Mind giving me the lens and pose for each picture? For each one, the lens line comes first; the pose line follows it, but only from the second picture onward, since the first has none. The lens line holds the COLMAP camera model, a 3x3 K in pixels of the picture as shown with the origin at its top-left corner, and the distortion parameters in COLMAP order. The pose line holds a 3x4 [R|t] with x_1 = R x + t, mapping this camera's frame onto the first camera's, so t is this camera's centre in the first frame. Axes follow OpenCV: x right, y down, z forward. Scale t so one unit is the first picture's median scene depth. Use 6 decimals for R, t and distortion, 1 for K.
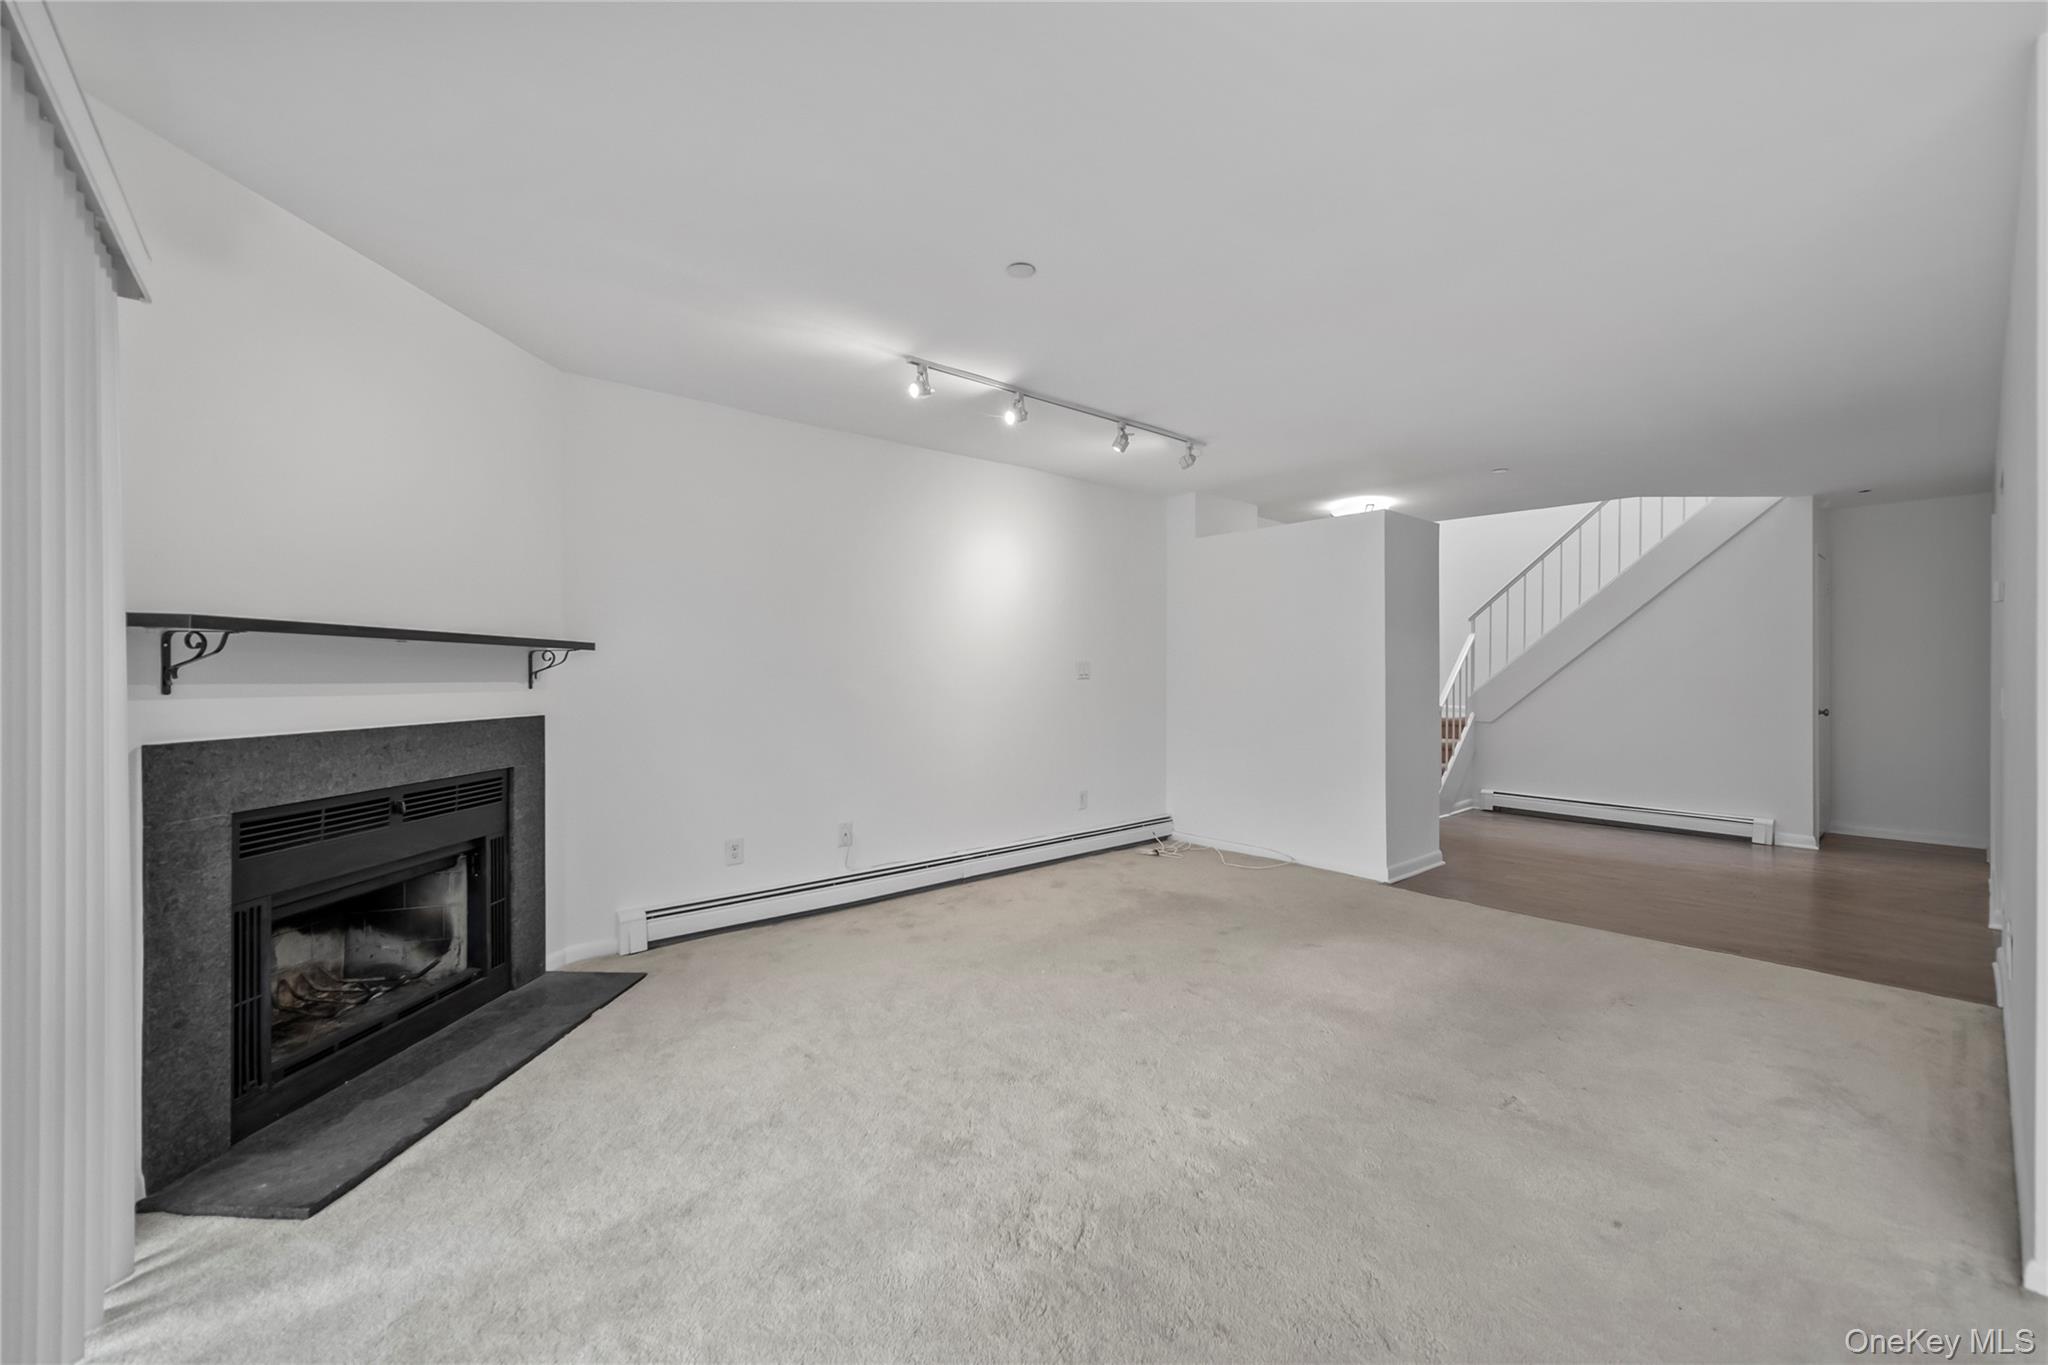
lens RADIAL K [[809.9, 0, 1022.3], [0, 809.9, 679.6], [0, 0, 1]] dist [-0.001399, 0.000035]
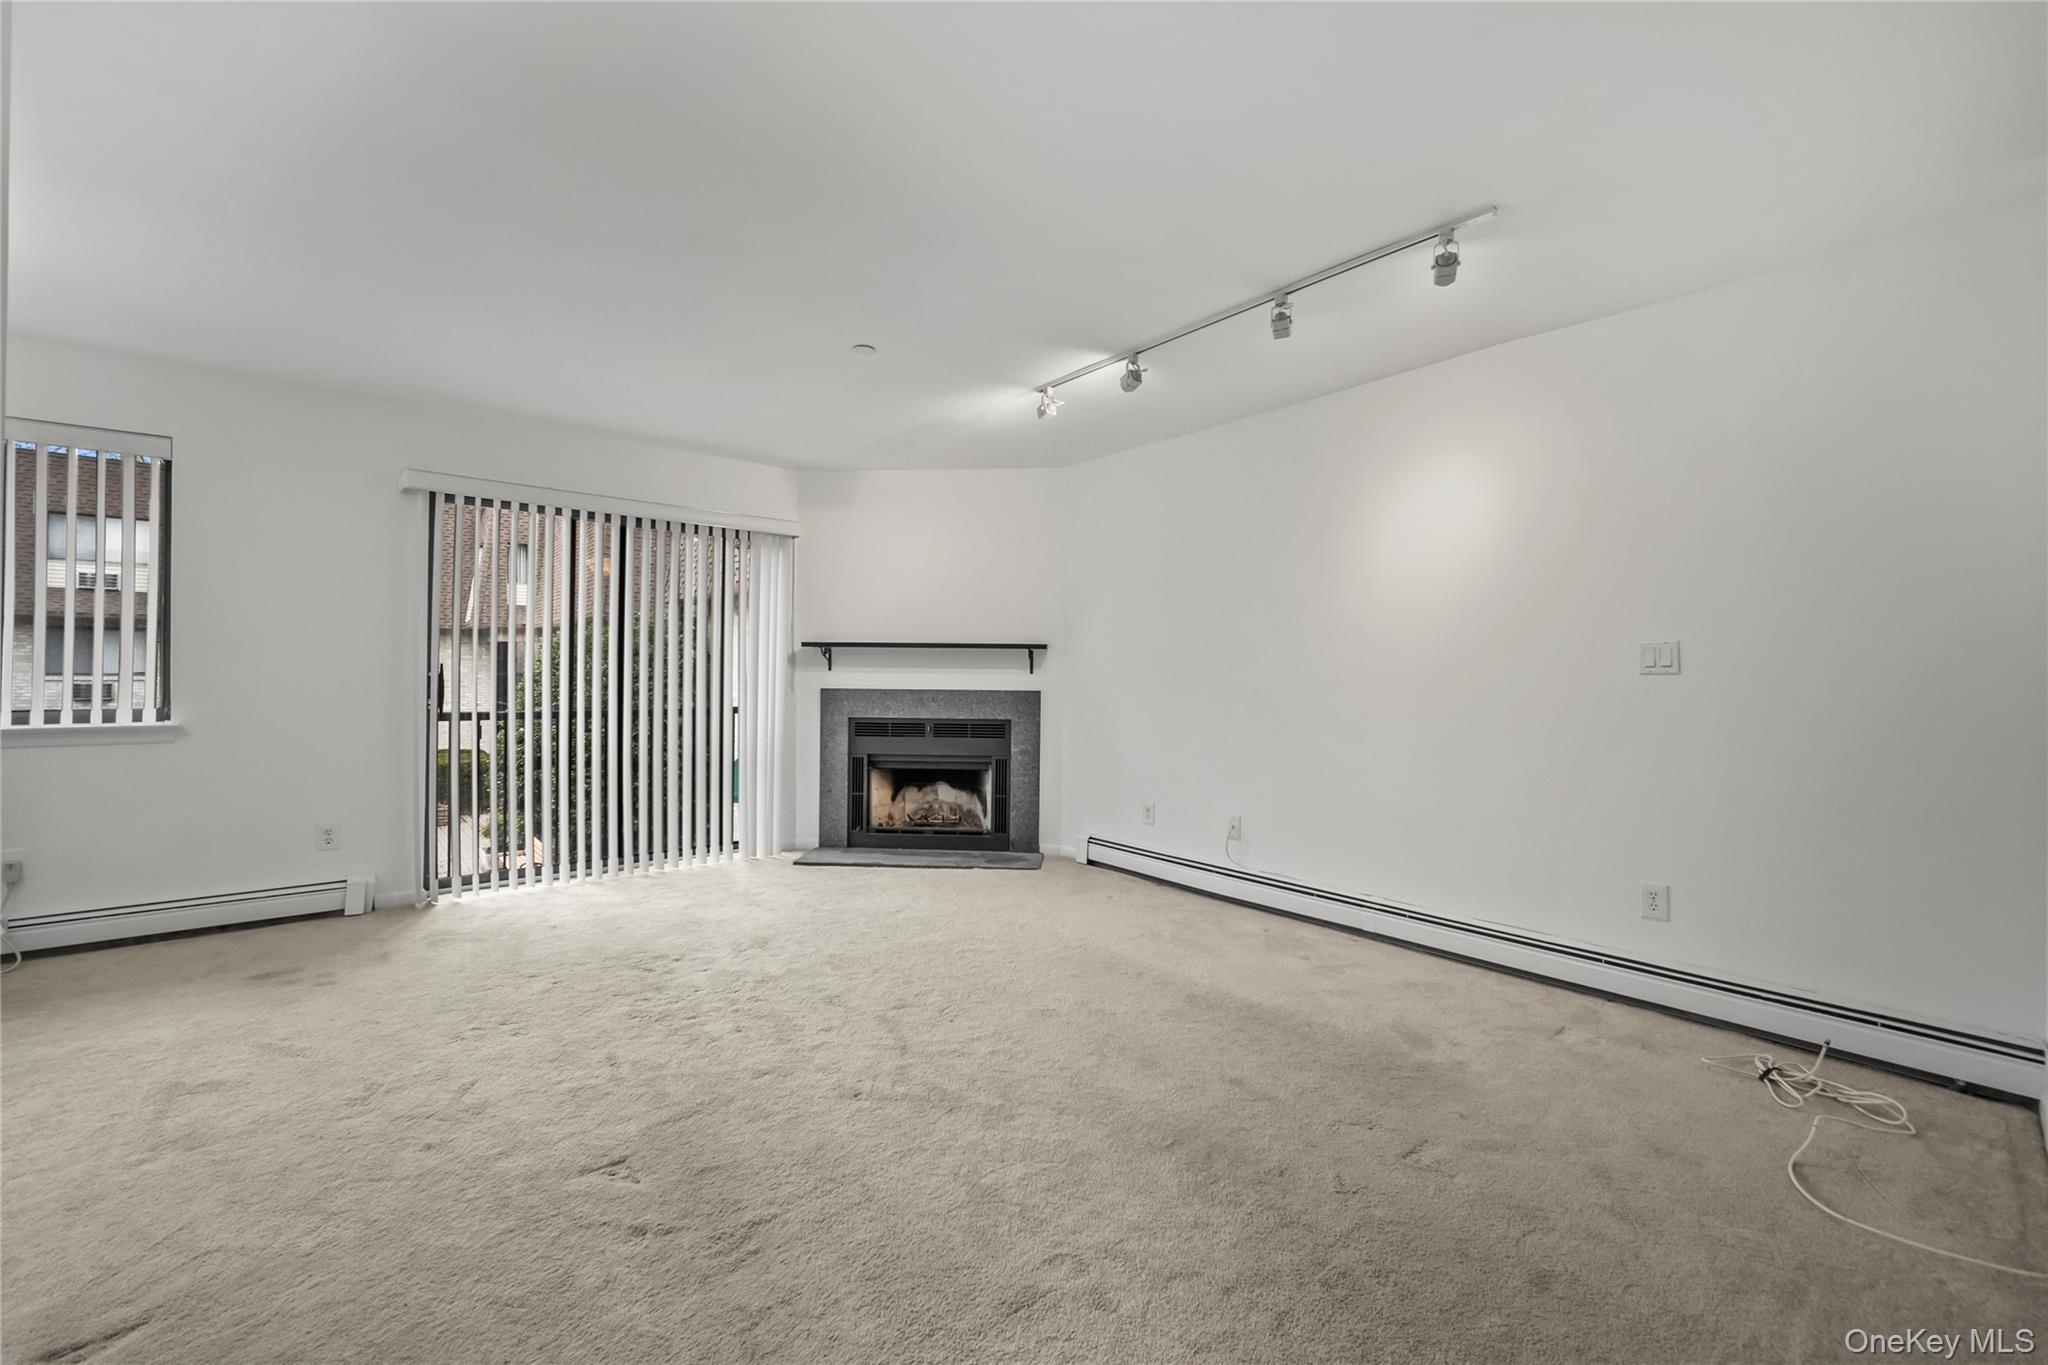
lens RADIAL K [[809.9, 0, 1022.3], [0, 809.9, 679.6], [0, 0, 1]] dist [-0.001399, 0.000035]
pose [[-0.008237, 0.013904, -0.999869, 1.191006], [-0.010908, 0.999843, 0.013994, 0.000773], [0.999907, 0.011022, -0.008084, 1.166079]]
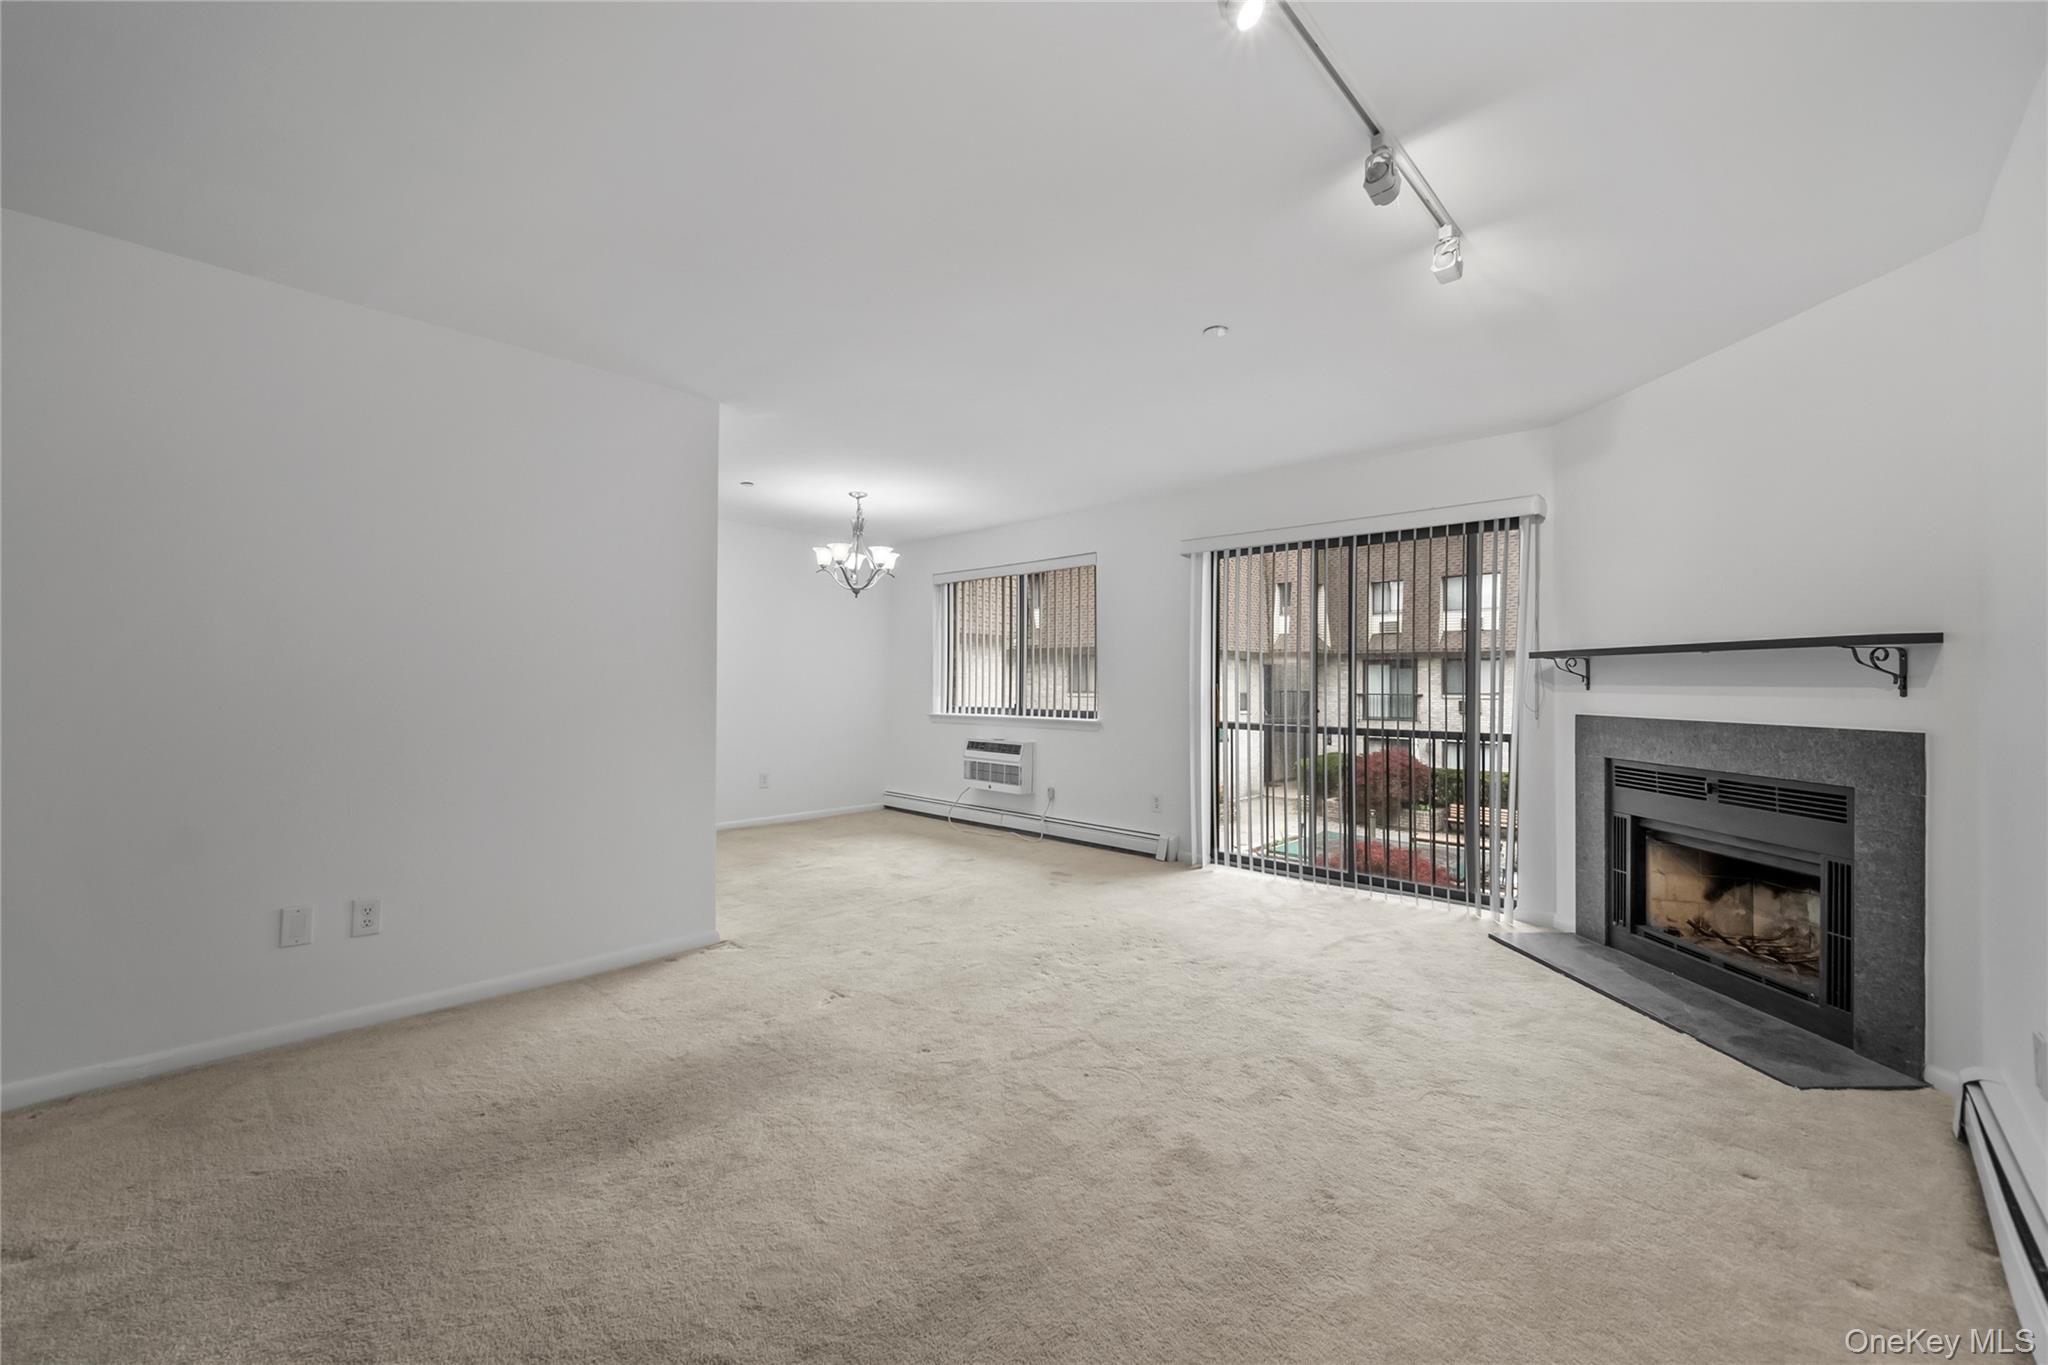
lens RADIAL K [[822.4, 0, 1024.0], [0, 822.4, 682.5], [0, 0, 1]] dist [-0.010641, -0.000013]
pose [[-0.994025, -0.002474, -0.109123, 0.370674], [-0.002842, 0.999991, 0.003213, -0.002890], [0.109114, 0.003504, -0.994023, 1.968910]]
